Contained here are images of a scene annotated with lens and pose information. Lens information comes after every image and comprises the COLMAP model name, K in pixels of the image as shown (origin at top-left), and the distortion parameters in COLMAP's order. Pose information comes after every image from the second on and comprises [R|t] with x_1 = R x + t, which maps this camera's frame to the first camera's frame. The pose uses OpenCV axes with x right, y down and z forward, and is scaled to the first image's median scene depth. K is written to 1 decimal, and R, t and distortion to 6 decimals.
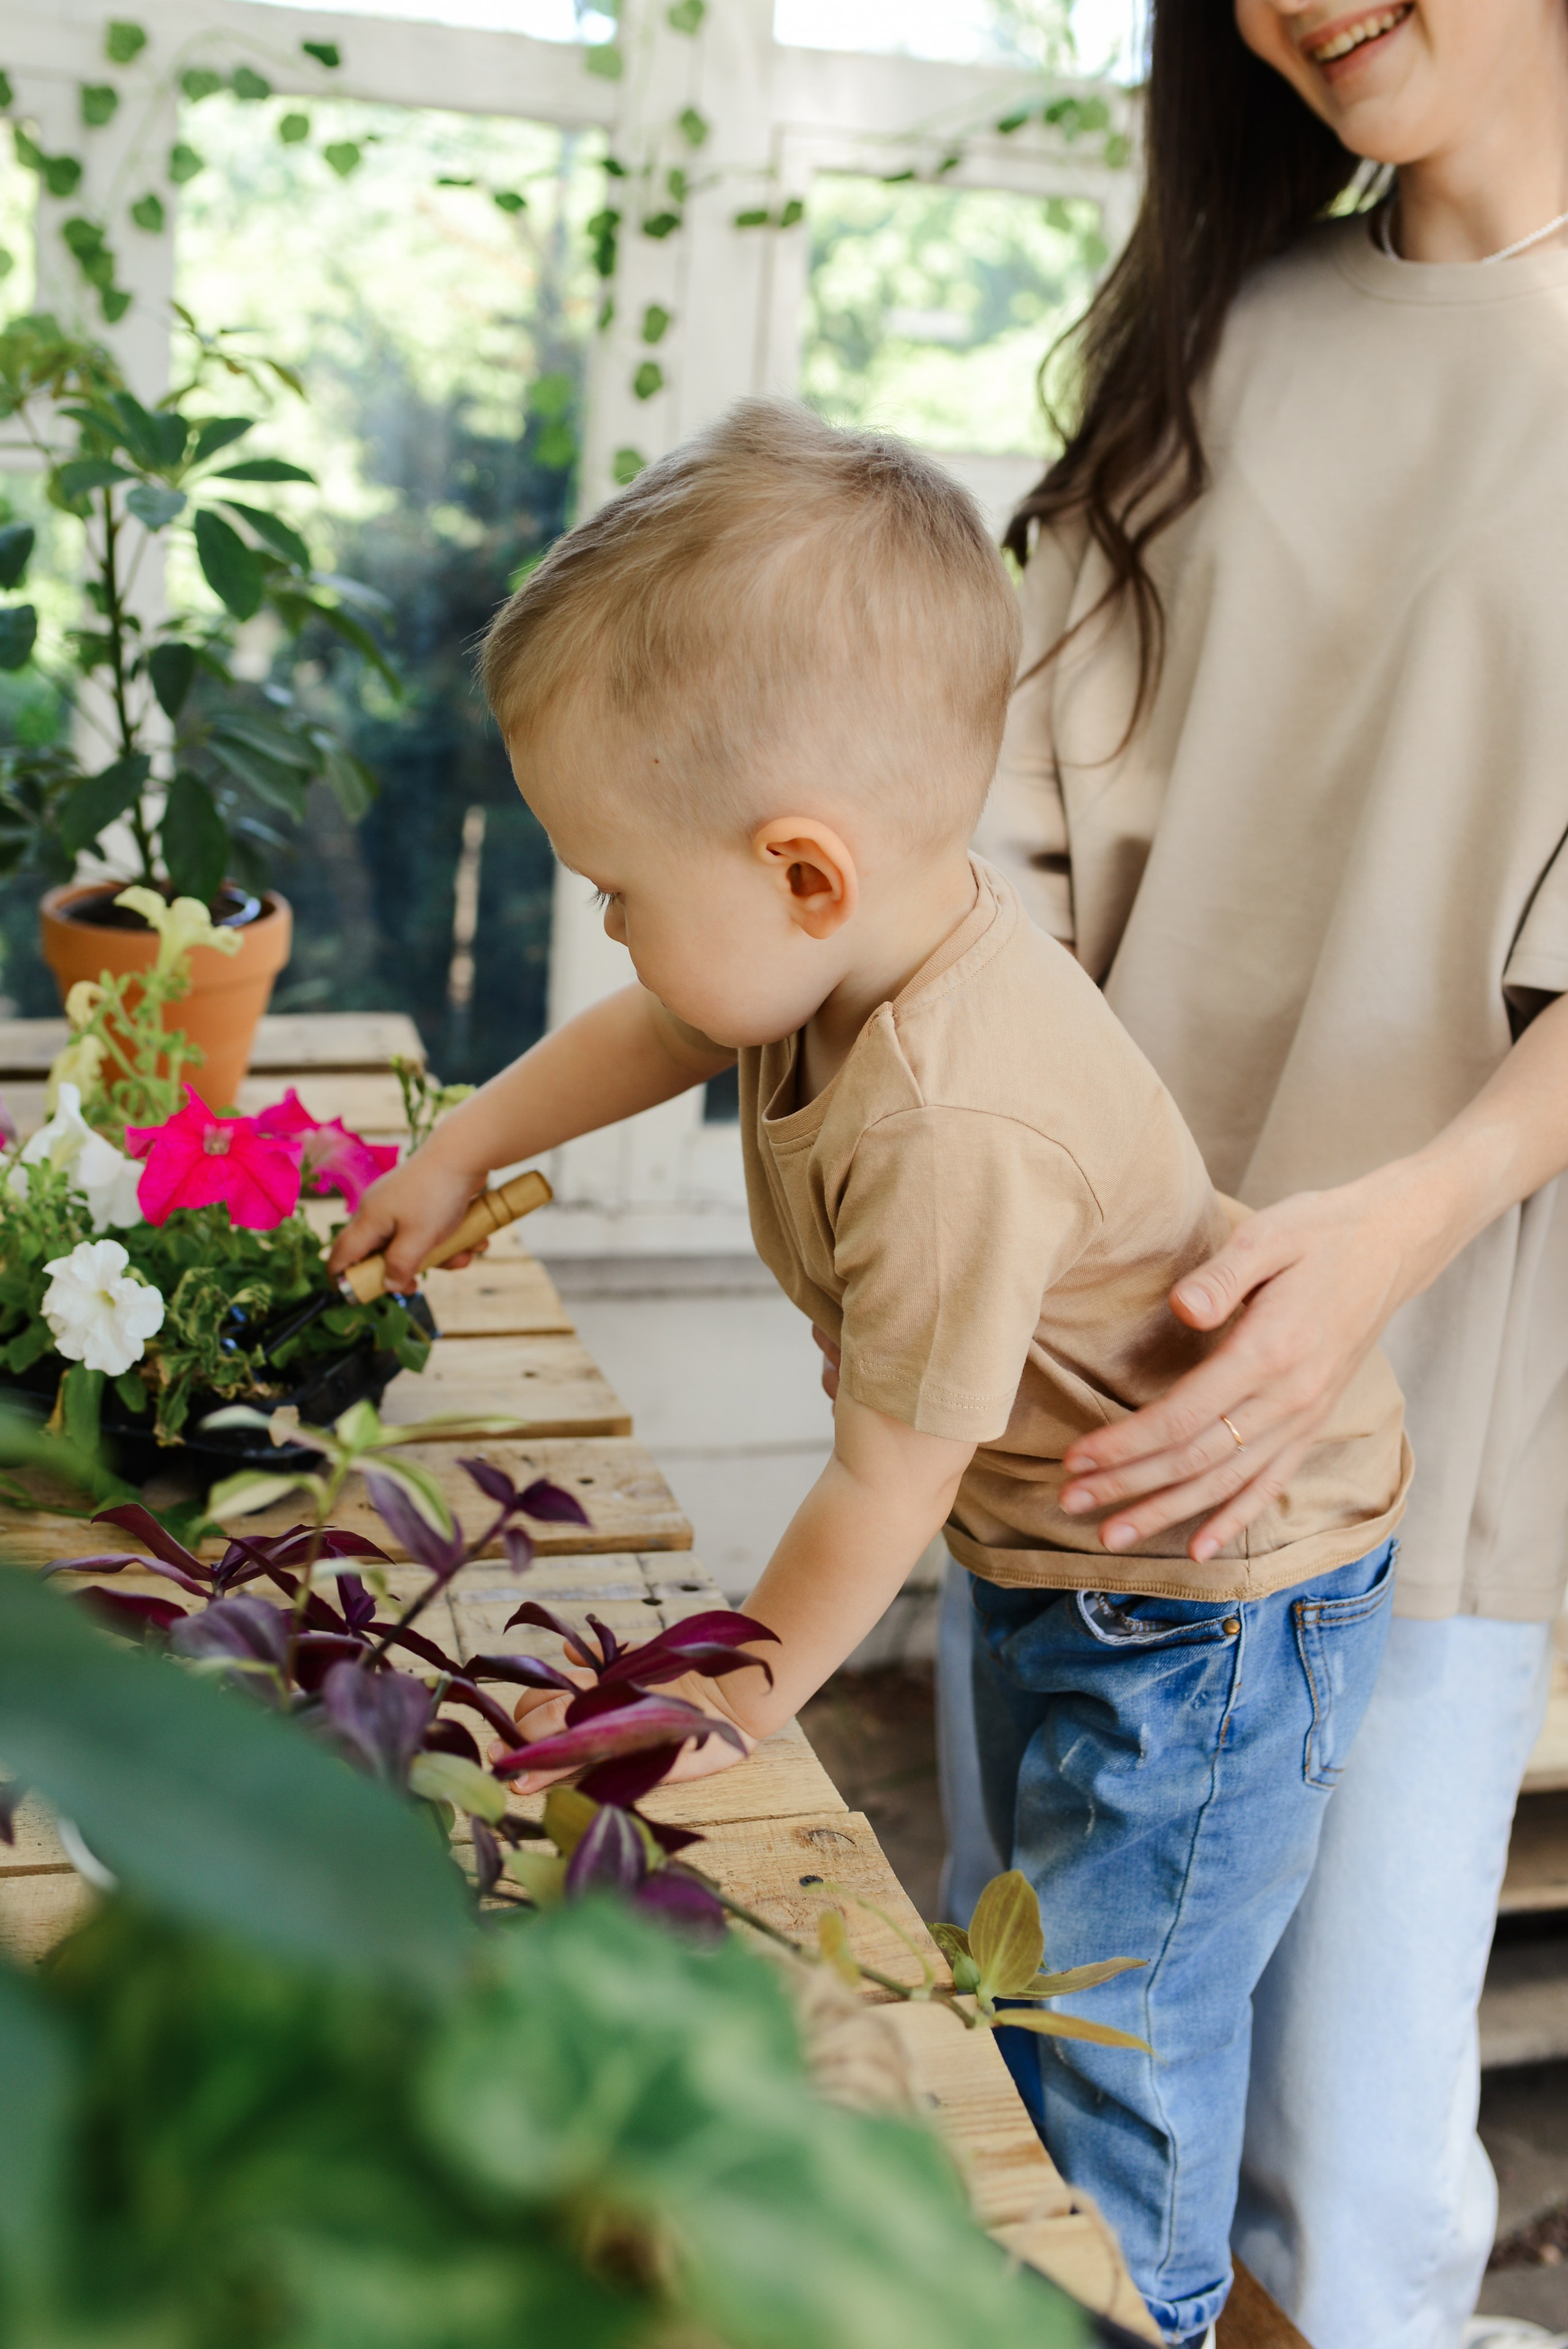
lens RADIAL K [[2406.5, 0, 770.6], [0, 2406.5, 1240.7], [0, 0, 1]] dist [0.141987, -0.901845]
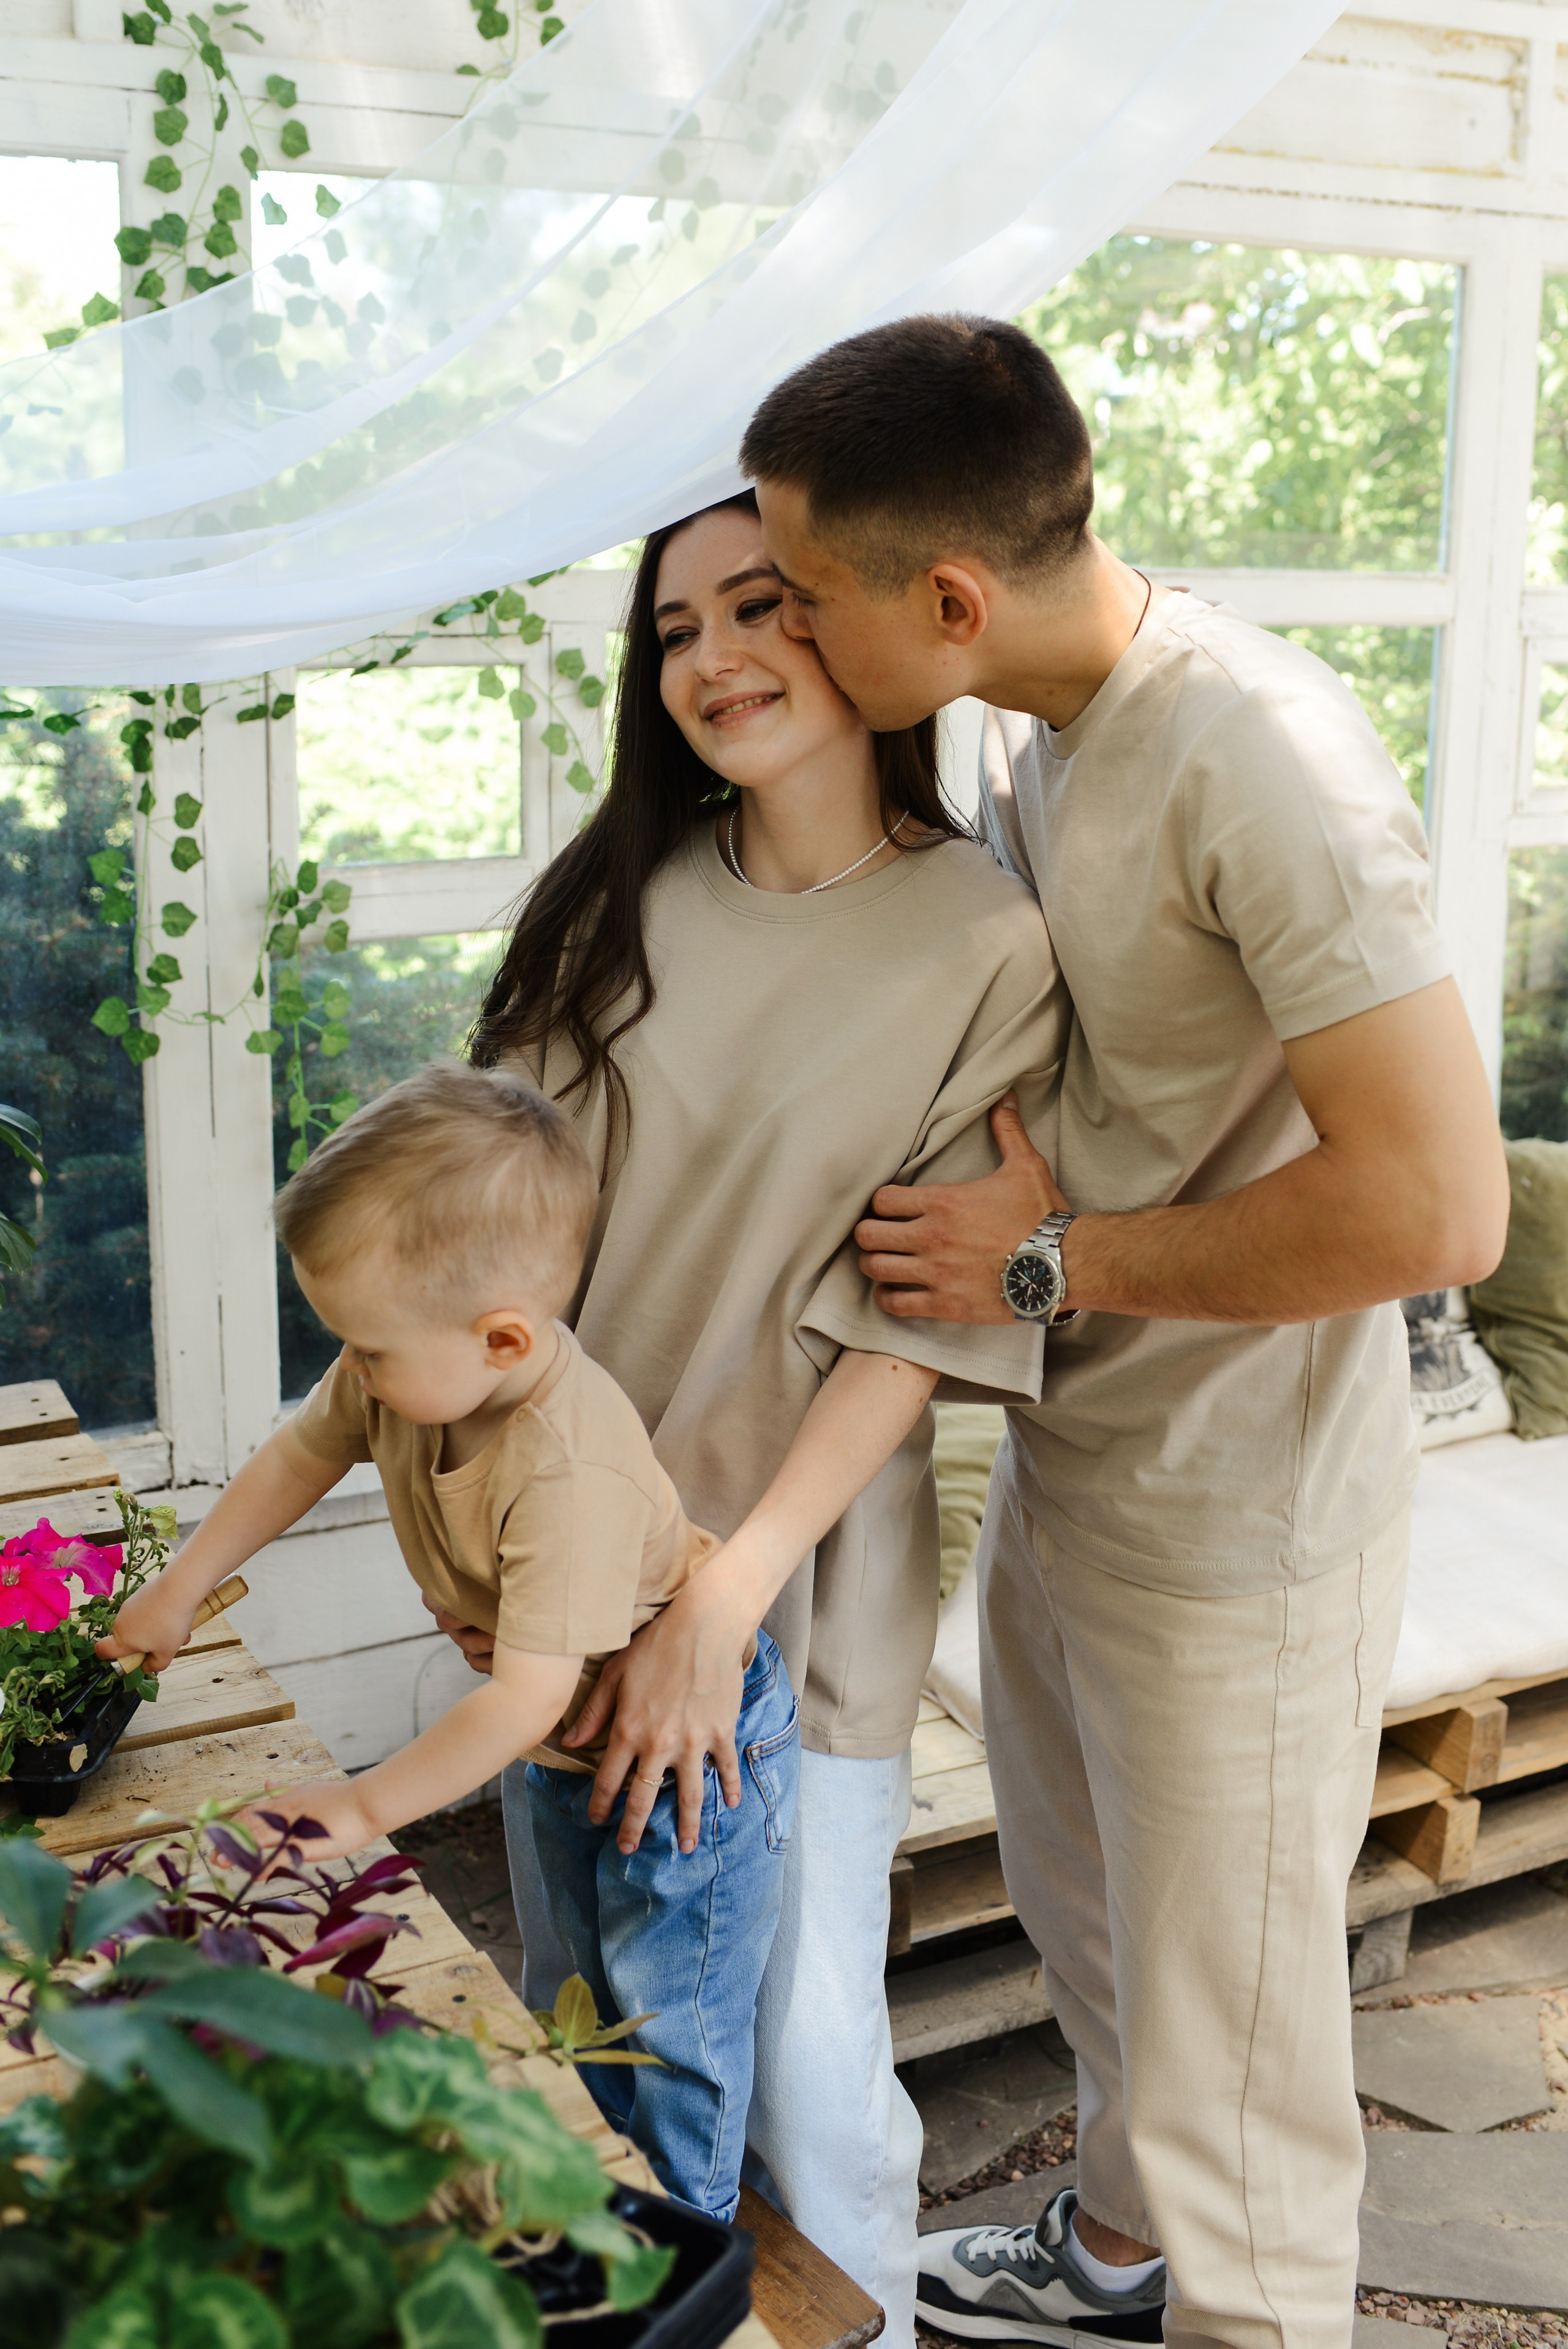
lens RADIAL K [[2406.5, 0, 770.6], [0, 2406.5, 1240.7], [0, 0, 1]] dist [0.141987, -0.901845]
pose [[0.975119, -0.107393, 0.193931, -0.045359], [0.112821, 0.993468, -0.017133, -0.224050], [-0.190824, 0.038586, 0.980866, -0.773710]]
